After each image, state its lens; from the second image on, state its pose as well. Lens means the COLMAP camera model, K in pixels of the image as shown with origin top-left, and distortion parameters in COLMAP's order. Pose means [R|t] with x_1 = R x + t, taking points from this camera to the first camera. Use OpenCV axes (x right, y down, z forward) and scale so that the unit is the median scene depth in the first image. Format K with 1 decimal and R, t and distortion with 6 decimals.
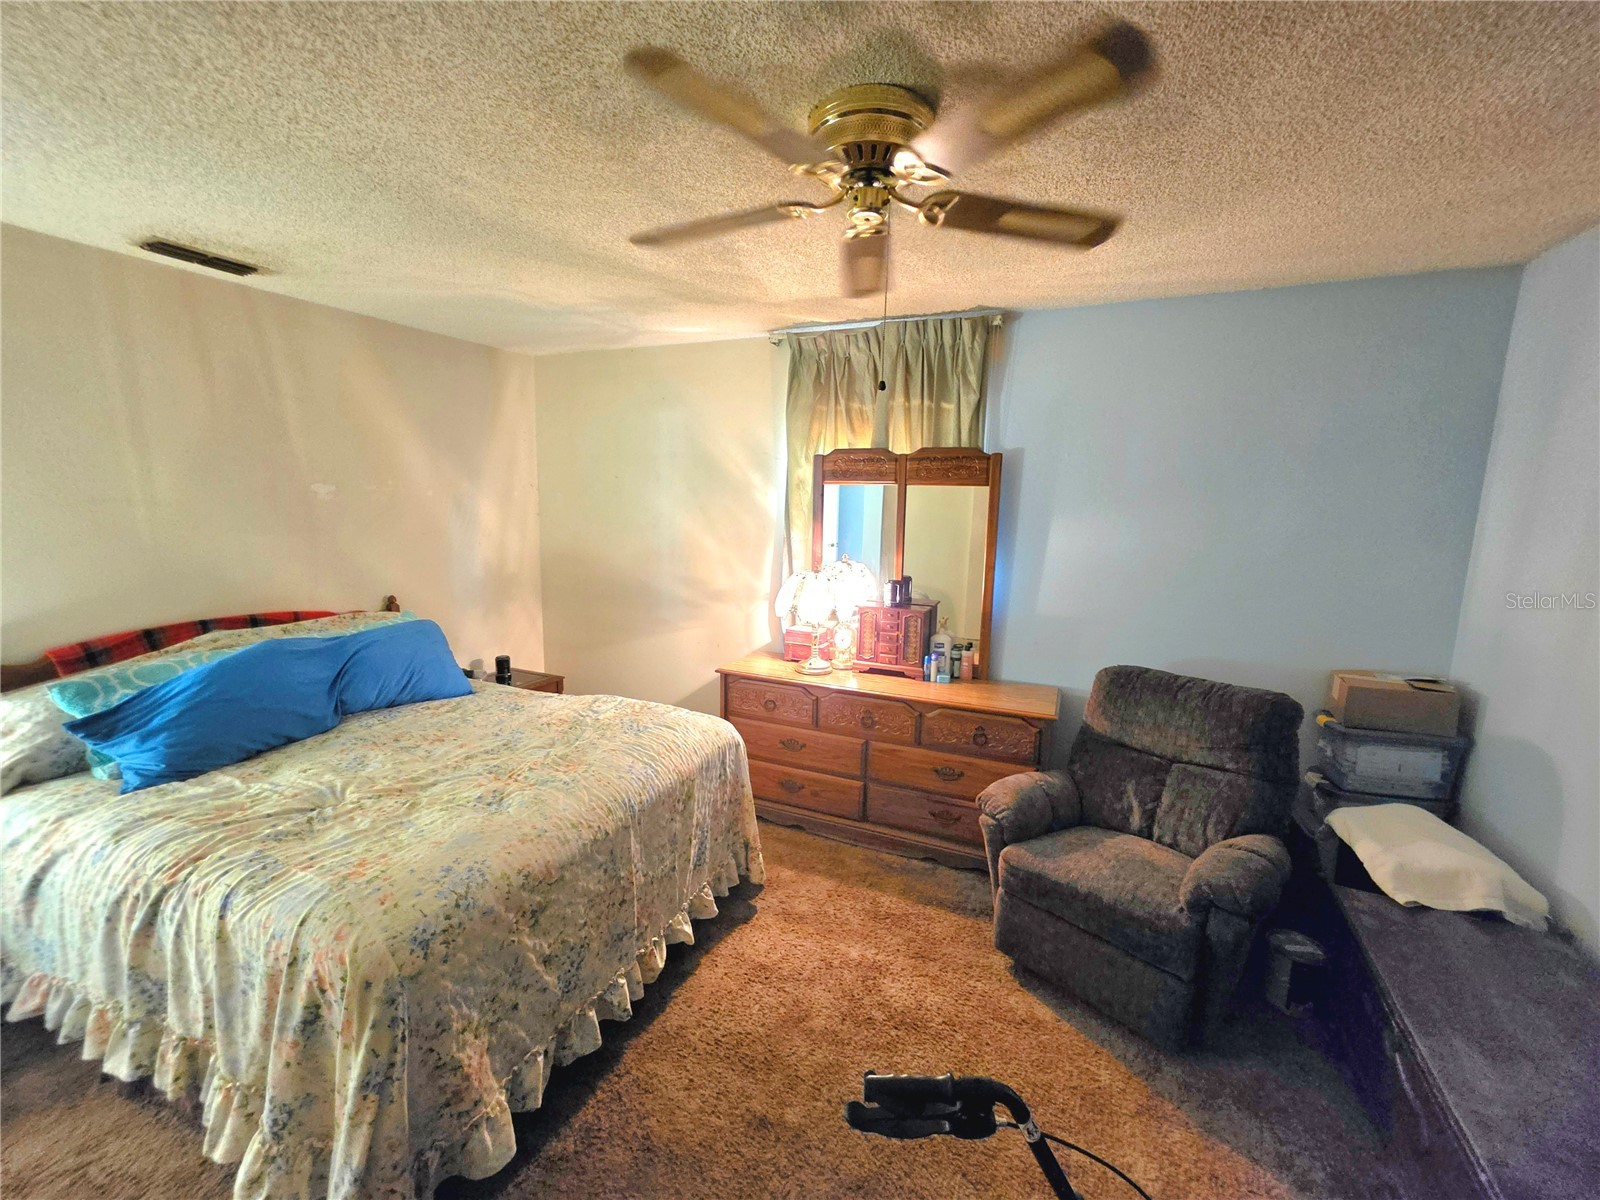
lens RADIAL K [[652.0, 0, 797.0], [0, 652.0, 595.8], [0, 0, 1]] dist [-0.001837, 0.000095]
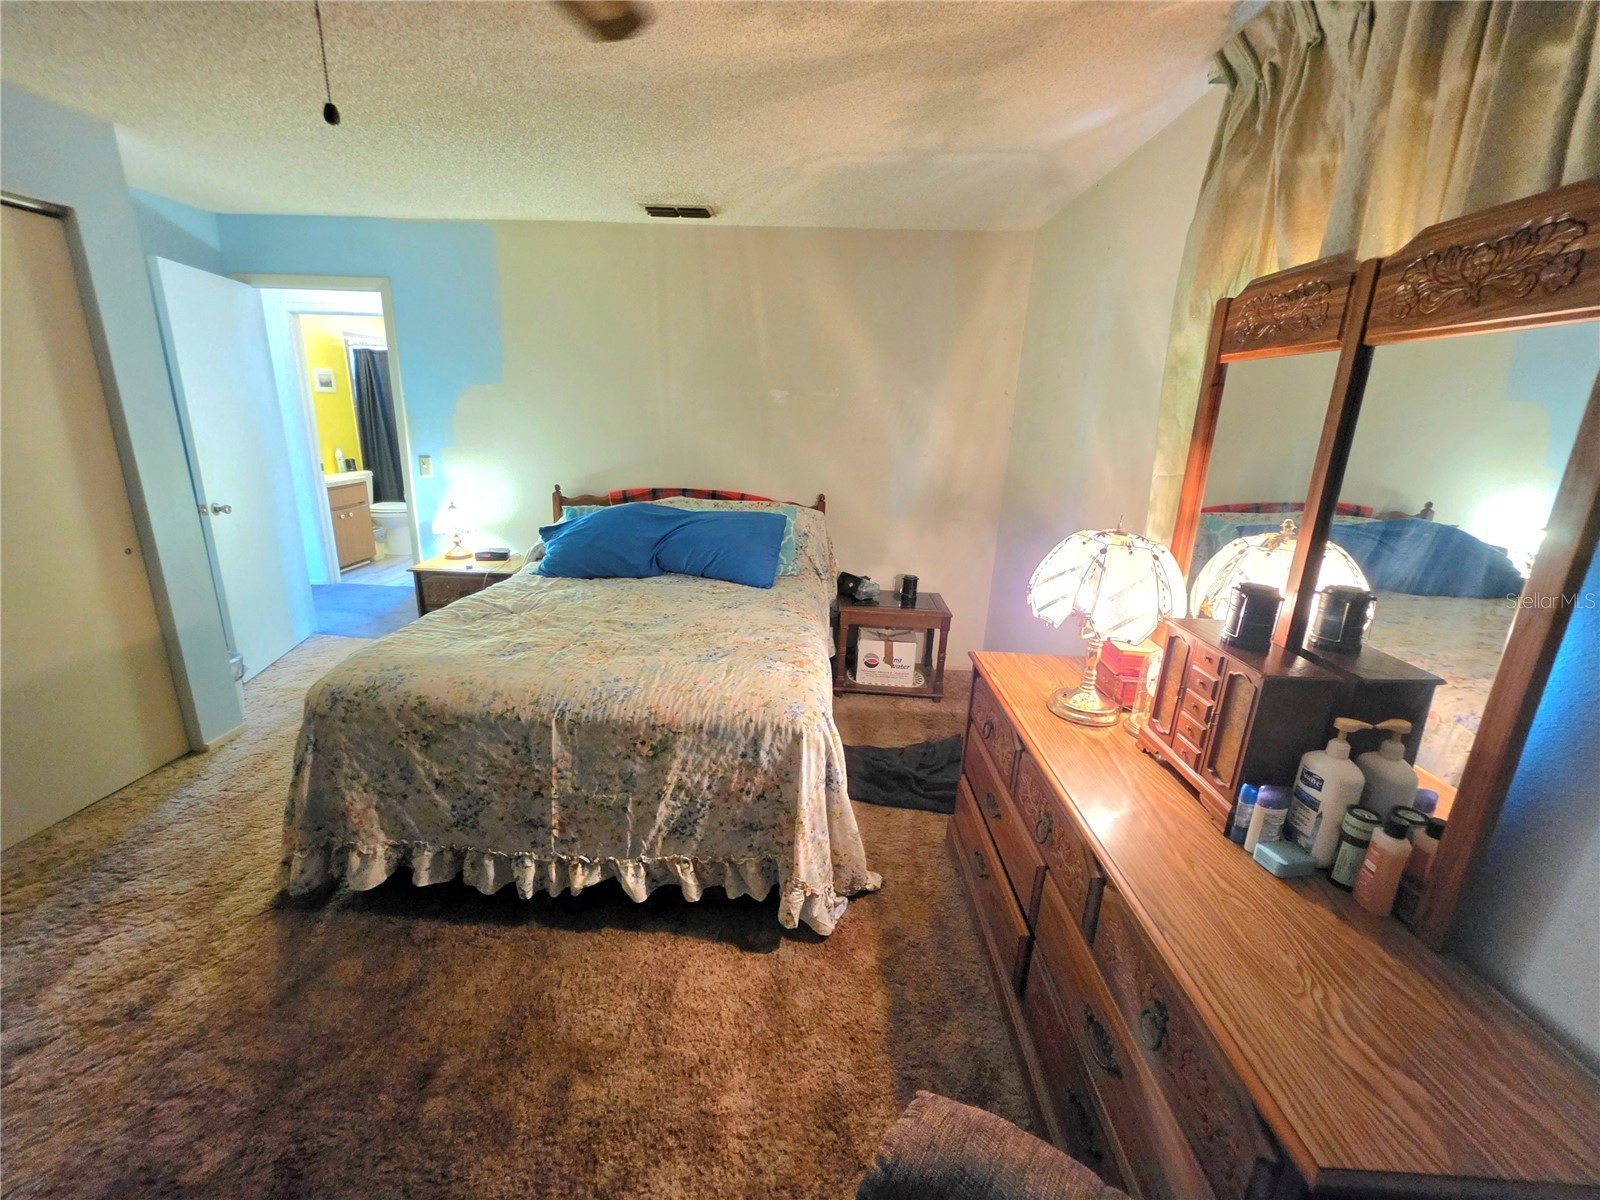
lens RADIAL K [[652.0, 0, 797.0], [0, 652.0, 595.8], [0, 0, 1]] dist [-0.001837, 0.000095]
pose [[0.372659, 0.245370, -0.894941, 0.453855], [-0.169328, 0.966197, 0.194398, -0.052637], [0.912389, 0.079094, 0.401610, 0.616907]]
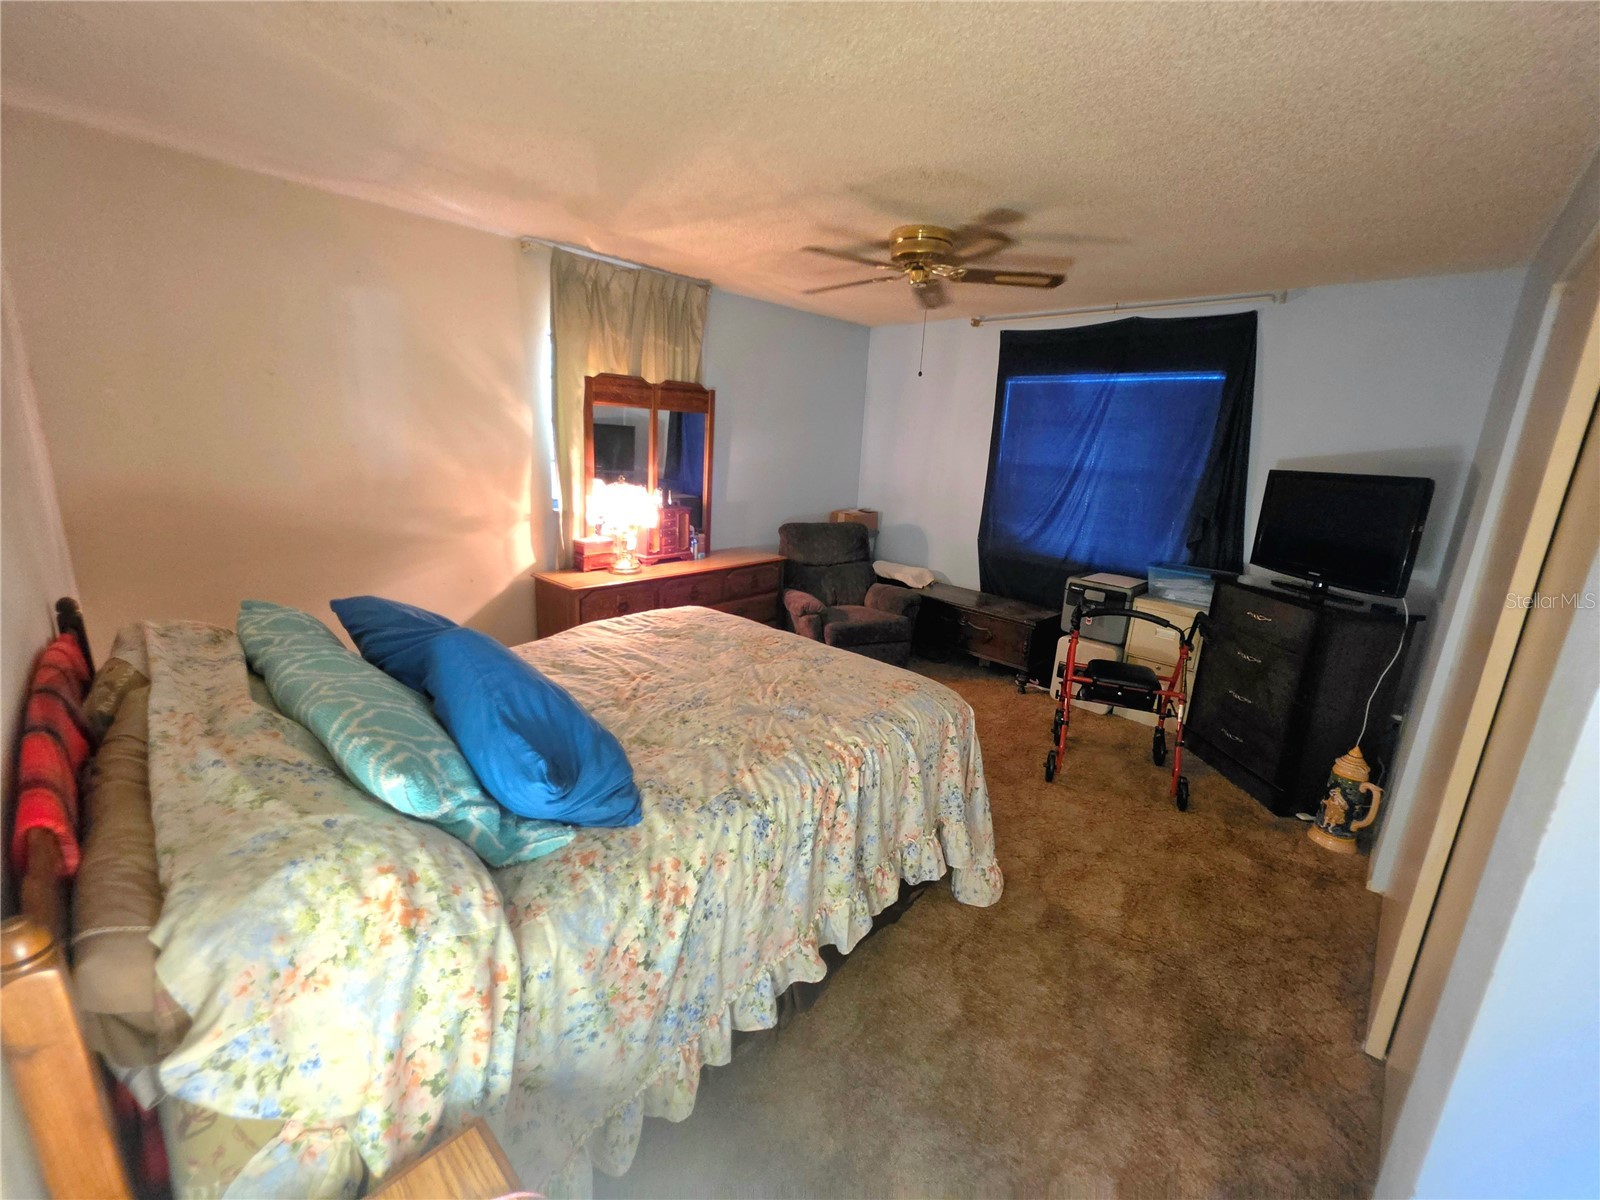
lens RADIAL K [[652.0, 0, 797.0], [0, 652.0, 595.8], [0, 0, 1]] dist [-0.001837, 0.000095]
pose [[0.312206, -0.223353, 0.923386, -1.078356], [0.107403, 0.974037, 0.199290, -0.046149], [-0.943924, 0.036955, 0.328089, 0.380136]]
